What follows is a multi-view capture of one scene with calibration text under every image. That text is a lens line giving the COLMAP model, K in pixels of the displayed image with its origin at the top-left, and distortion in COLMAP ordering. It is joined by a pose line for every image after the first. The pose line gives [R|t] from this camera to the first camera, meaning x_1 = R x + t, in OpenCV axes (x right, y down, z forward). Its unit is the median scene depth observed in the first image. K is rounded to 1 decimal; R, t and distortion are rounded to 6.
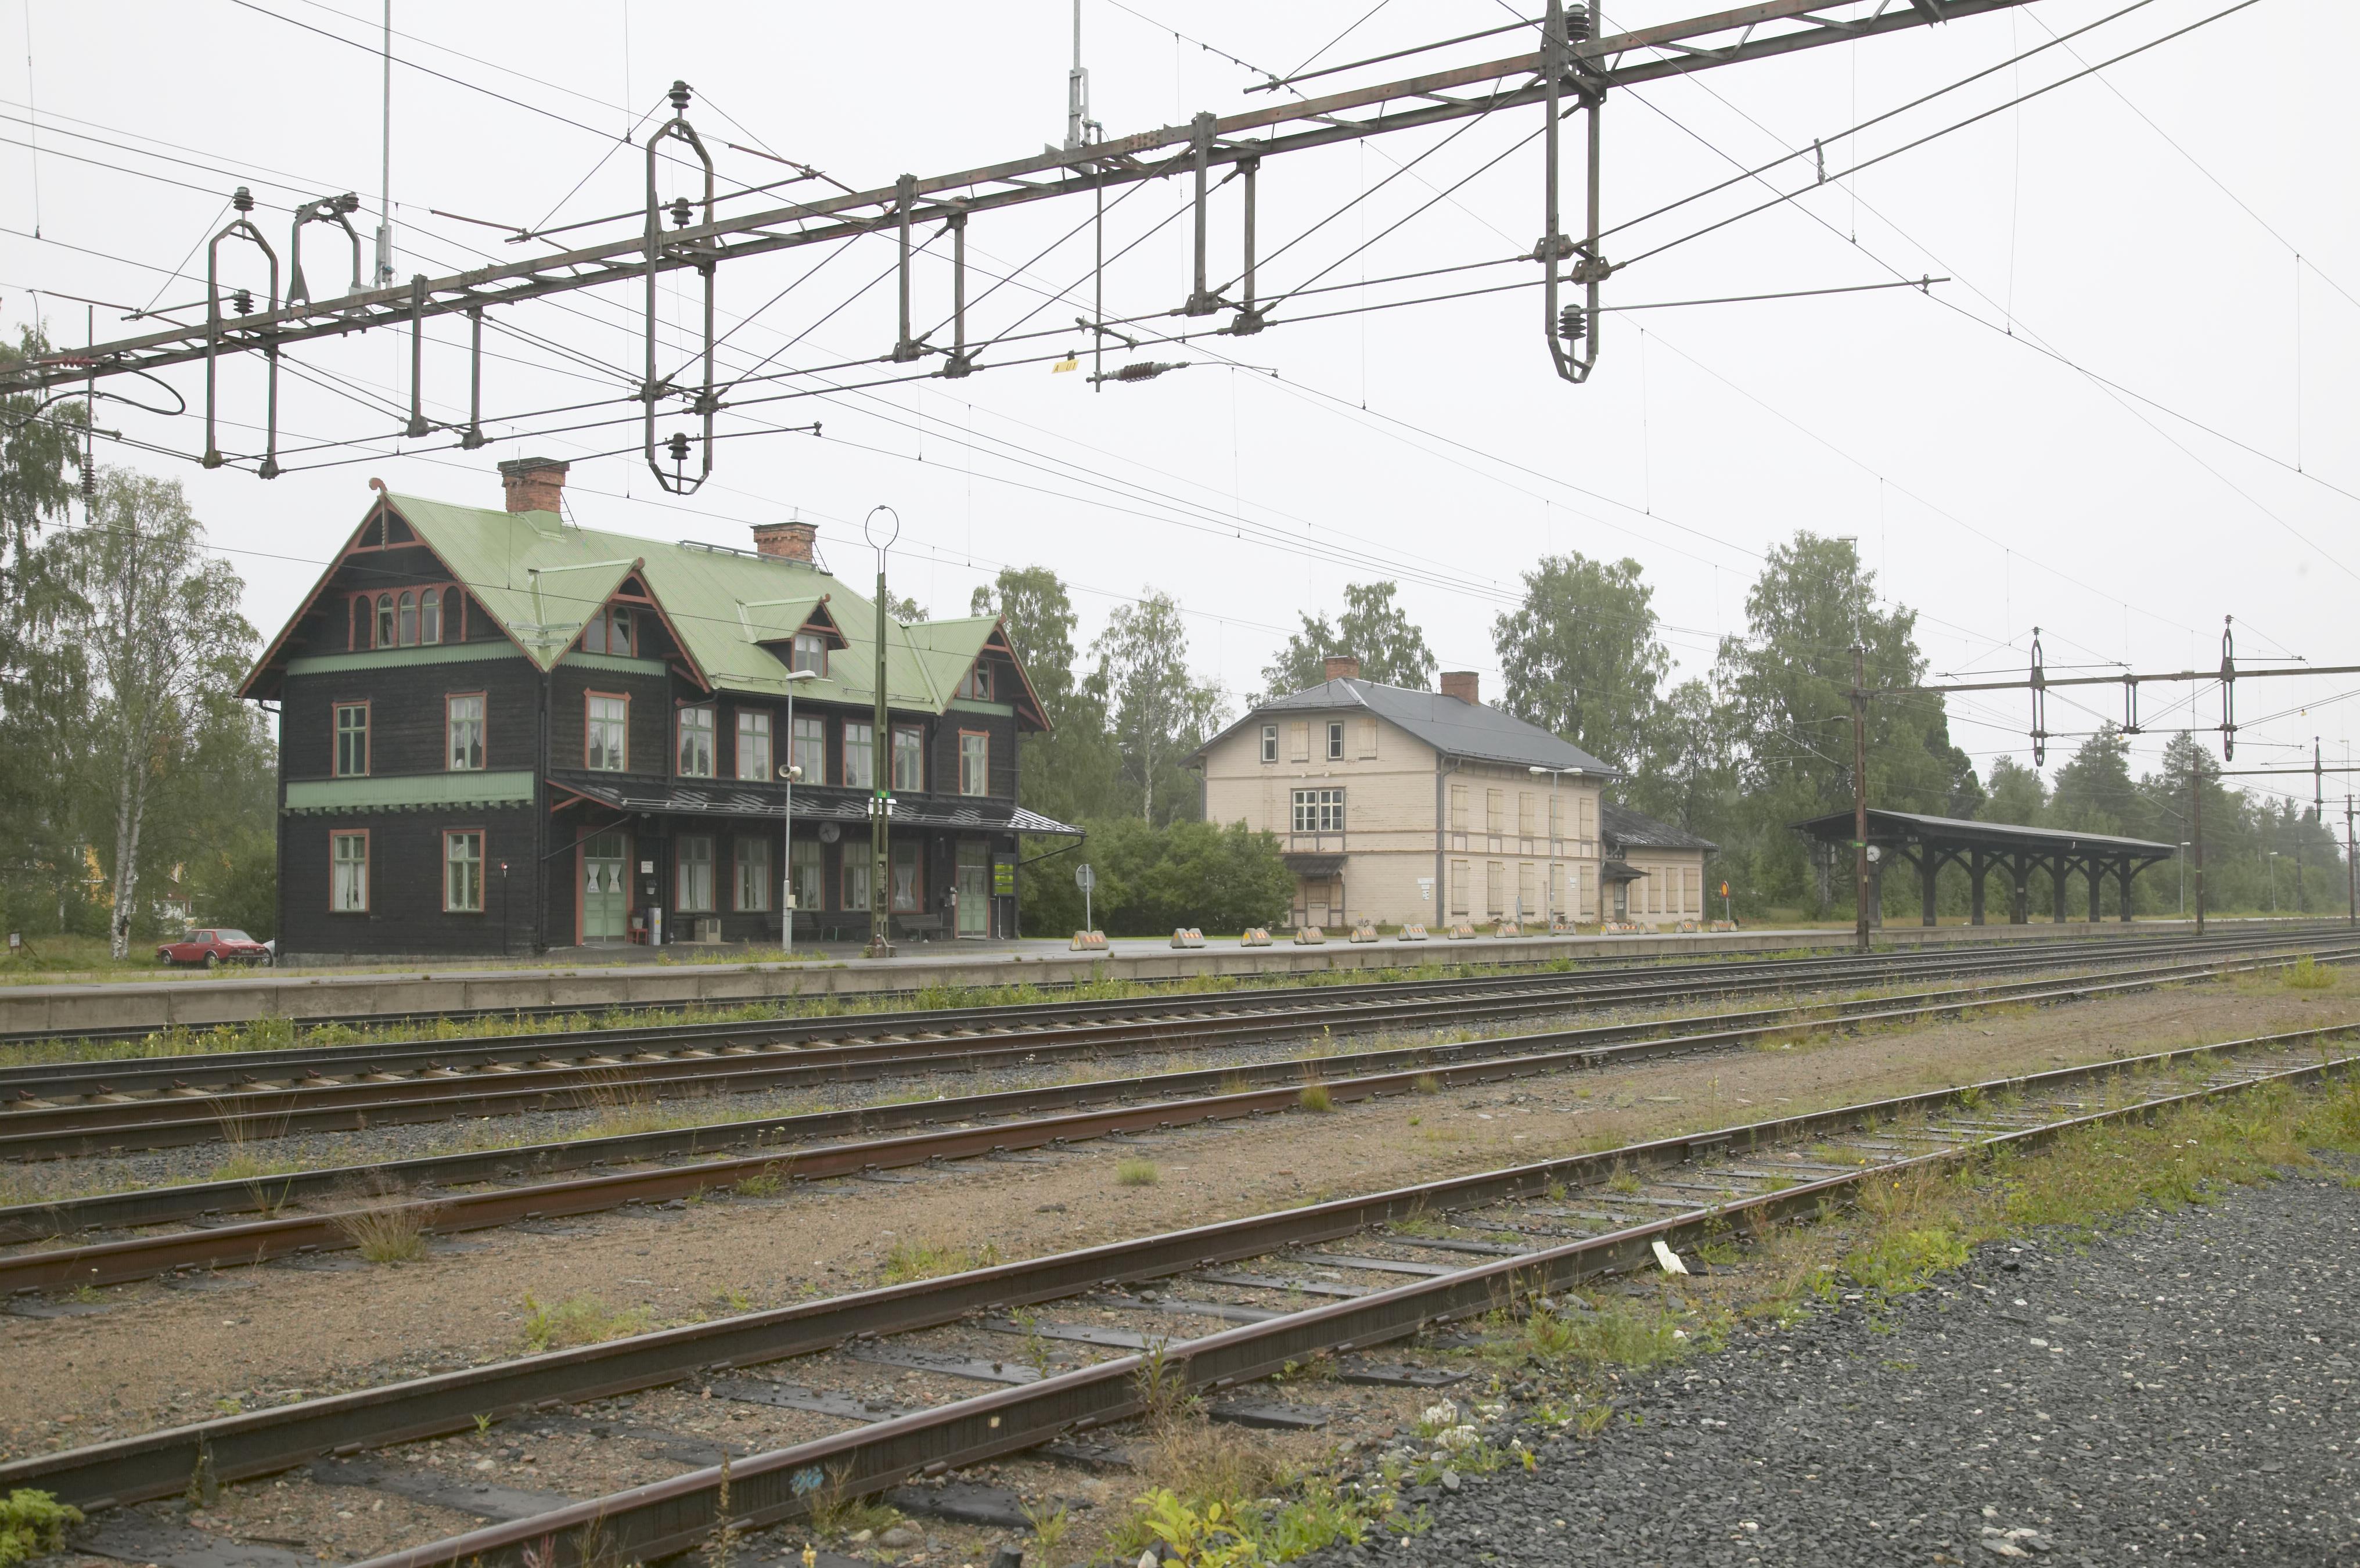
lens RADIAL K [[2409.7, 0, 1183.7], [0, 2409.7, 799.5], [0, 0, 1]] dist [0.027358, 0.087086]
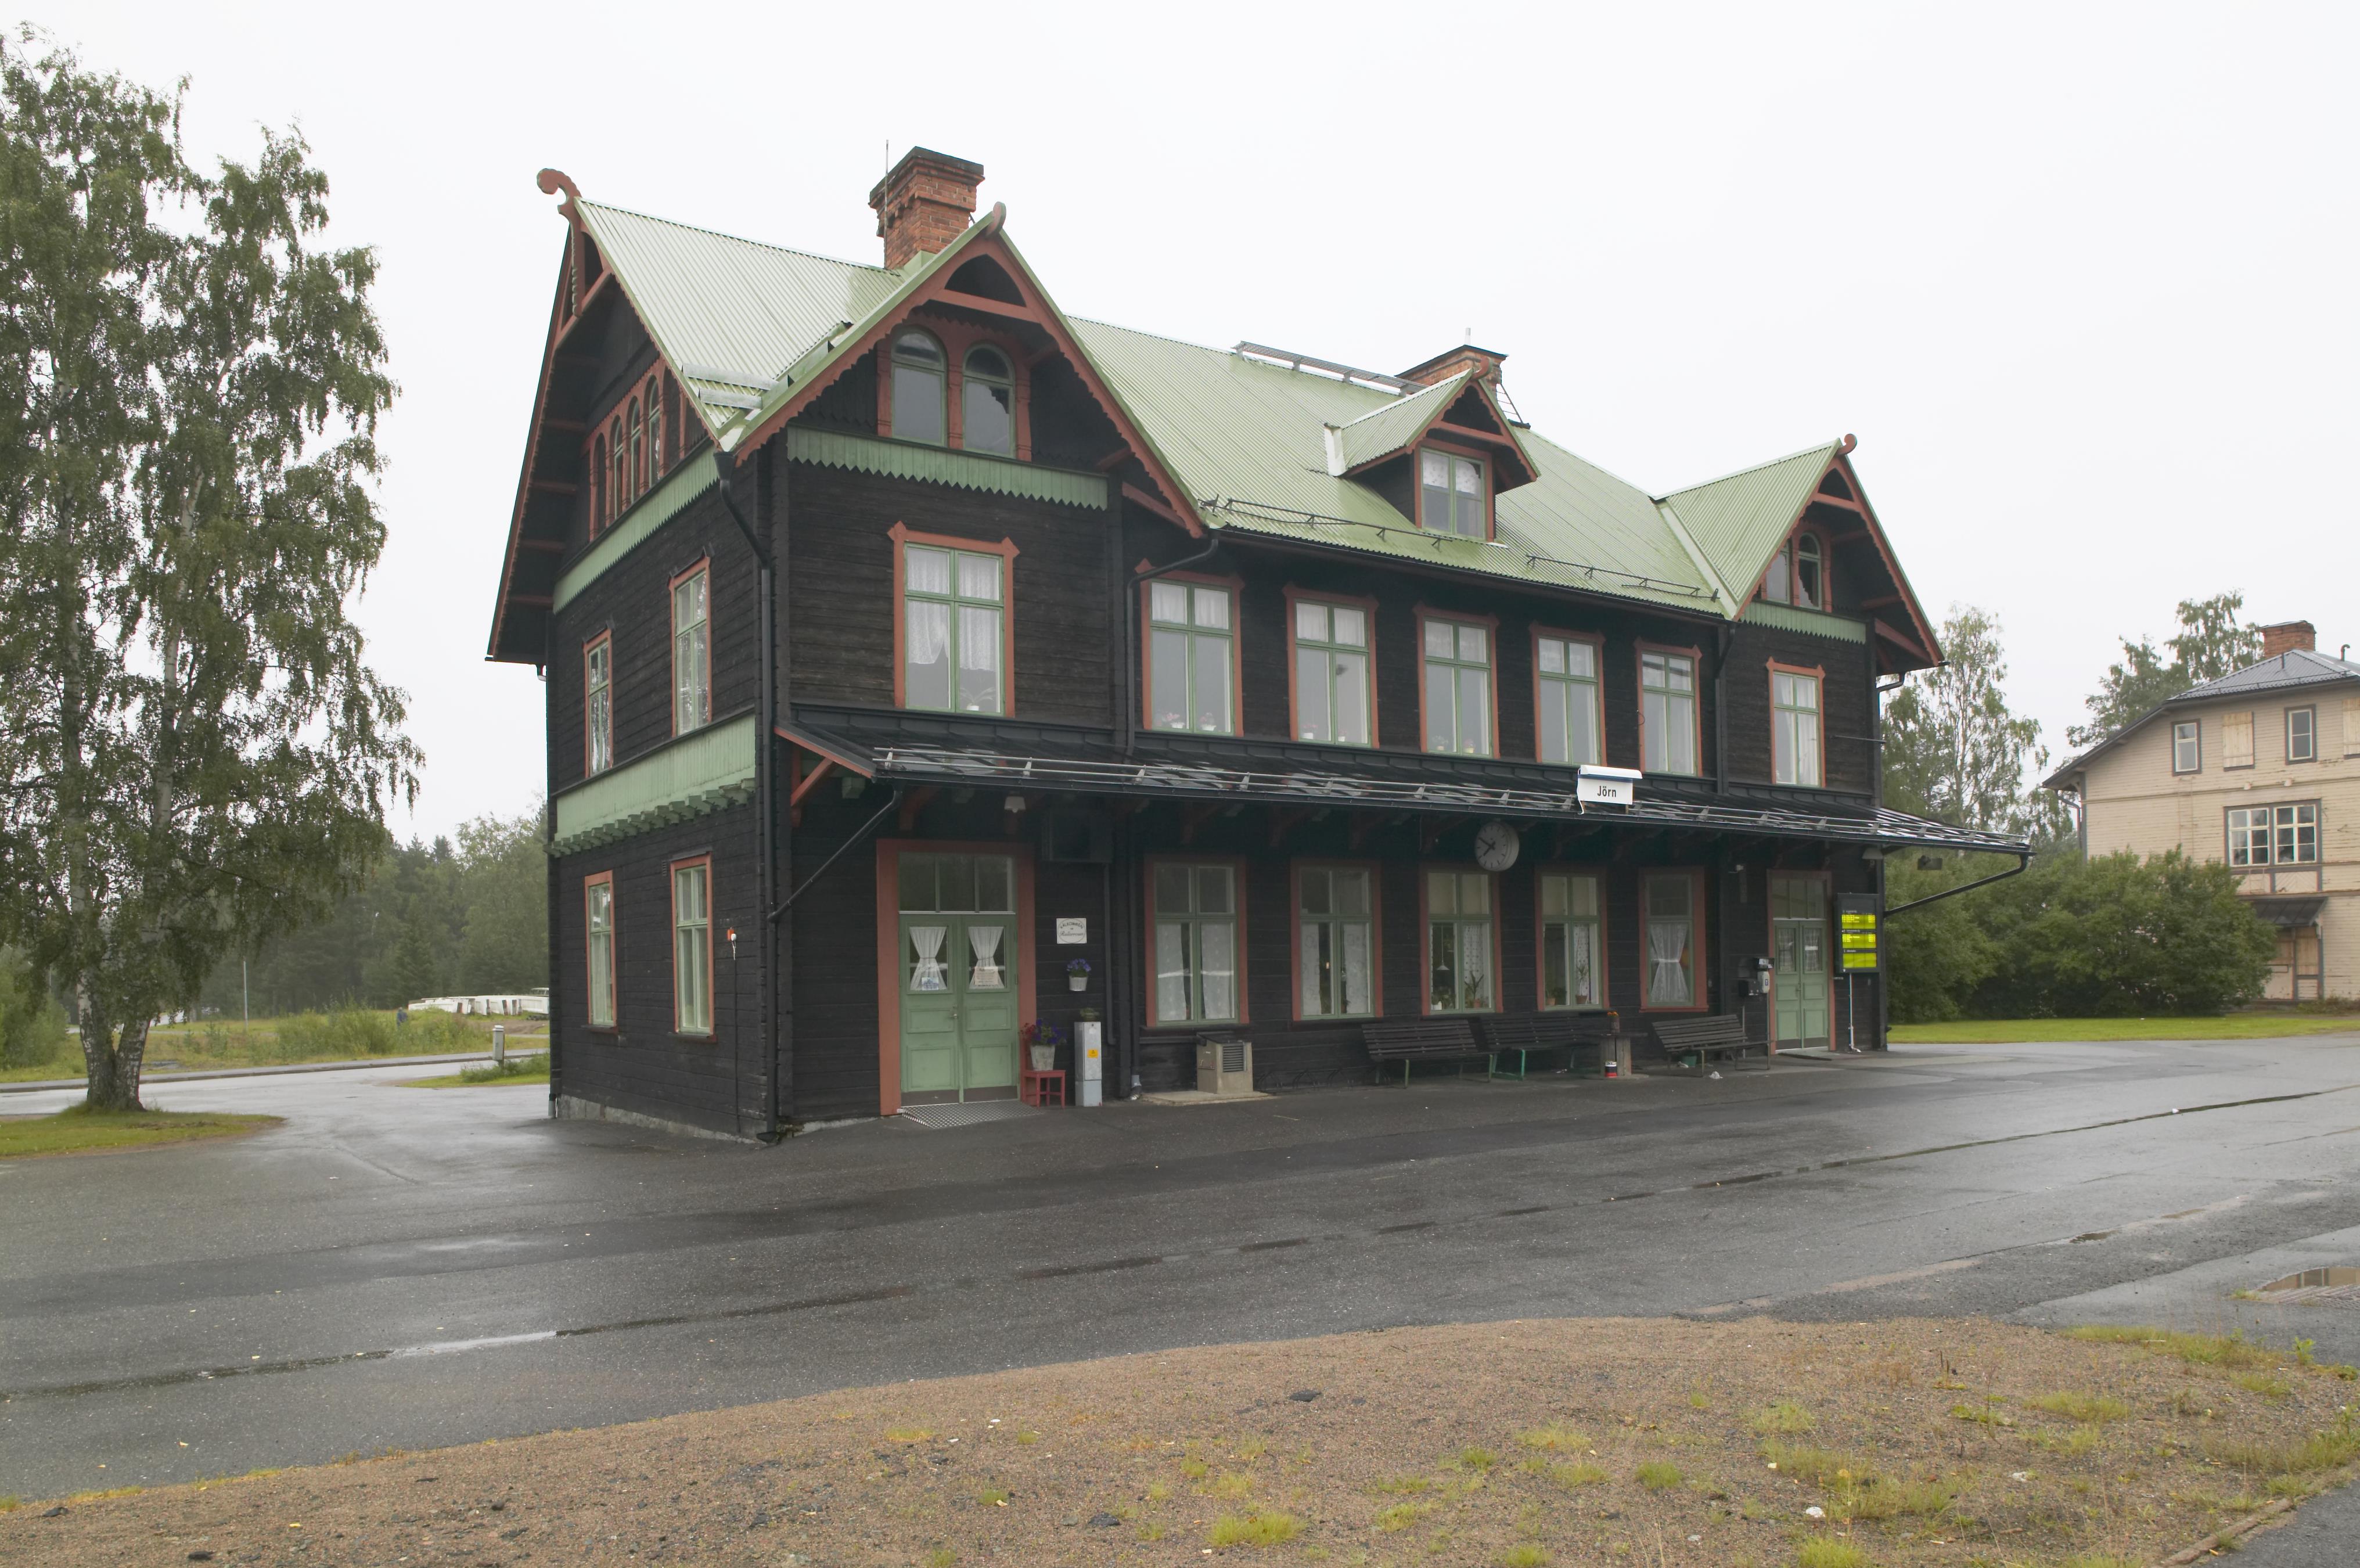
lens RADIAL K [[1642.0, 0, 1194.8], [0, 1642.0, 948.6], [0, 0, 1]] dist [-0.069294, 0.055609]
pose [[0.917994, -0.018110, -0.396180, -0.049846], [0.032239, 0.999058, 0.029033, 0.014422], [0.395281, -0.039425, 0.917714, 0.452246]]
